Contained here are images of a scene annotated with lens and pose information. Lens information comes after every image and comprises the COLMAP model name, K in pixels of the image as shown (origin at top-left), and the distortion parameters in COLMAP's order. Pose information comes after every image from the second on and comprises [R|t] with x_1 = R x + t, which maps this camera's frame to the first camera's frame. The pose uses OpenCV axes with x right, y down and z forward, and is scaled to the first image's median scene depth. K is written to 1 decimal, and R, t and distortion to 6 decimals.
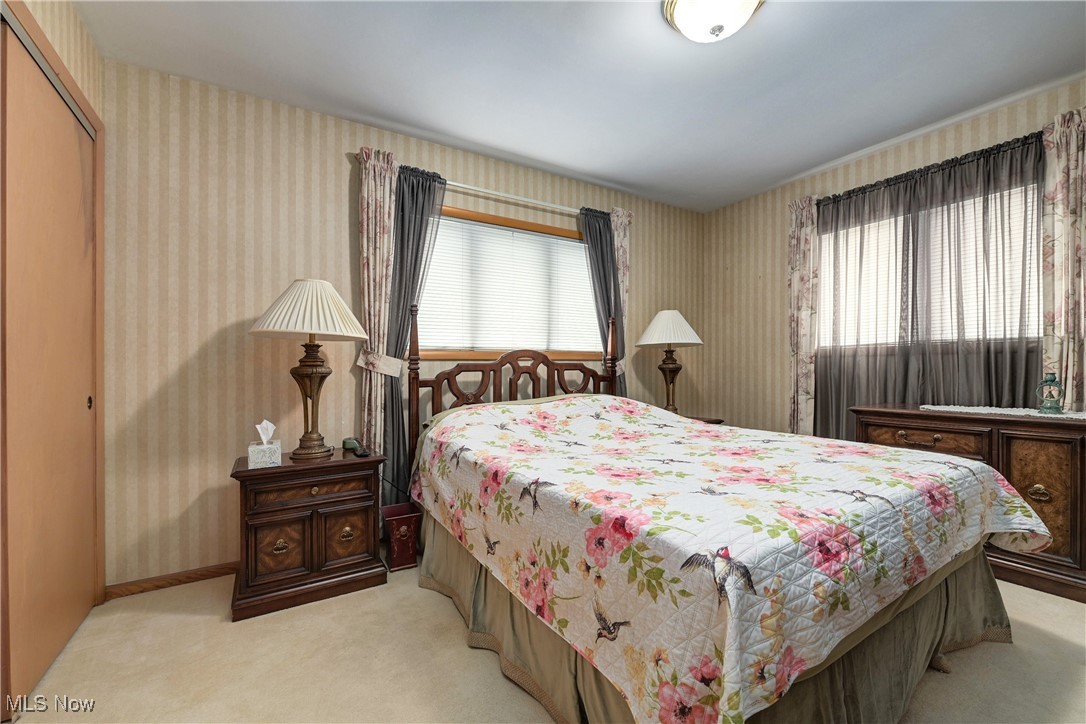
lens RADIAL K [[443.9, 0, 544.3], [0, 443.9, 376.6], [0, 0, 1]] dist [-0.007609, -0.000180]
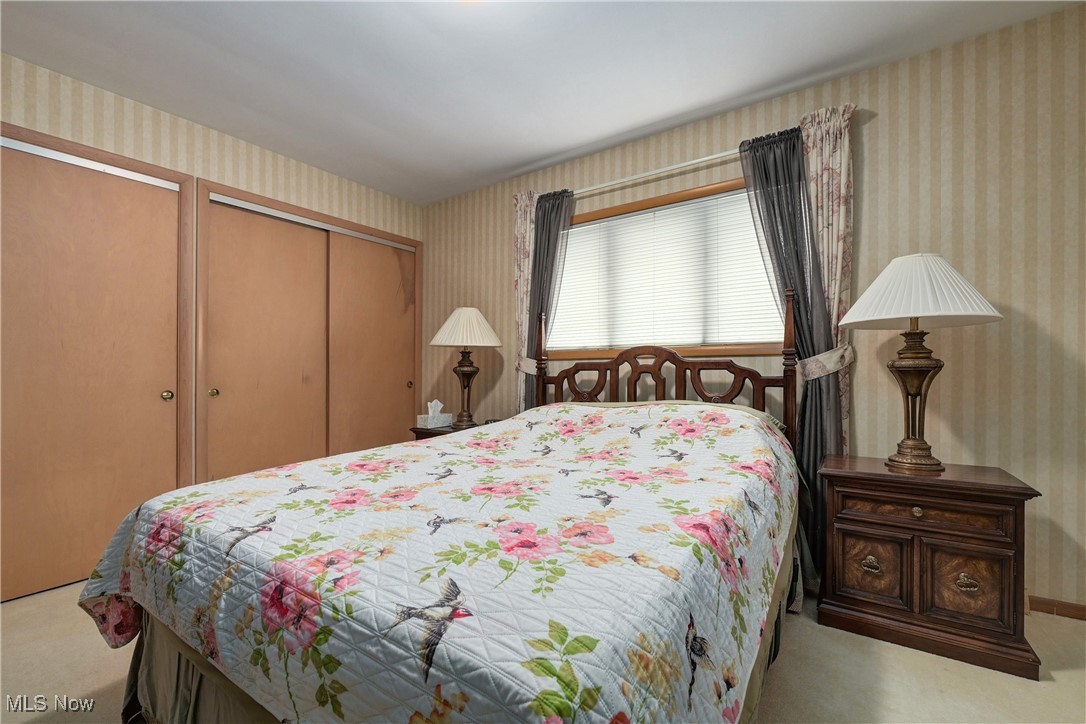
lens RADIAL K [[449.4, 0, 543.0], [0, 449.4, 362.0], [0, 0, 1]] dist [-0.011971, -0.000246]
pose [[0.407875, -0.002000, -0.913036, 0.718742], [-0.005566, 0.999974, -0.004676, -0.024835], [0.913021, 0.006989, 0.407853, 0.480450]]
